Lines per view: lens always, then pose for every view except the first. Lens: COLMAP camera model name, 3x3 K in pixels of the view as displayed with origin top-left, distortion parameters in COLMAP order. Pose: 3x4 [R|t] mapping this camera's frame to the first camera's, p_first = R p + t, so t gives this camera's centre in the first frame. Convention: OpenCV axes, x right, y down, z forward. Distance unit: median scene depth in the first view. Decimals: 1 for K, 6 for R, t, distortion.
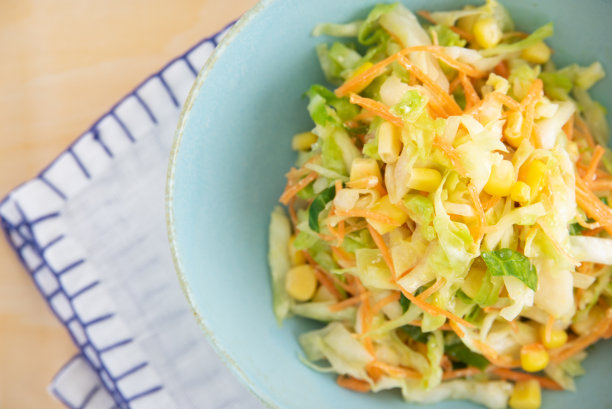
lens RADIAL K [[1809.2, 0, 306.0], [0, 1809.2, 204.5], [0, 0, 1]] dist [0.234338, 0.615196]
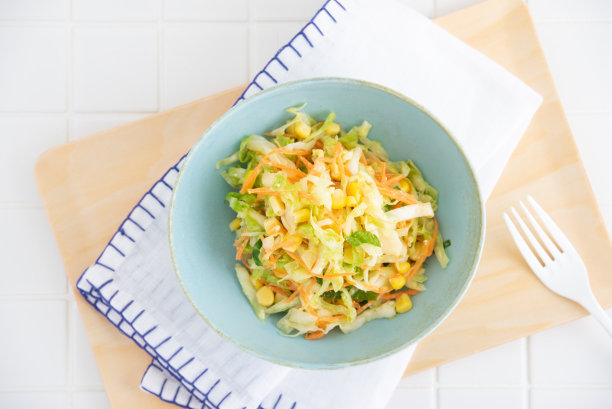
lens RADIAL K [[2294.5, 0, 306.0], [0, 2294.5, 204.5], [0, 0, 1]] dist [-0.100823, -0.459430]
pose [[0.915584, -0.400691, 0.033932, -0.006560], [0.402051, 0.913771, -0.058106, 0.111674], [-0.007723, 0.066843, 0.997734, -1.326539]]
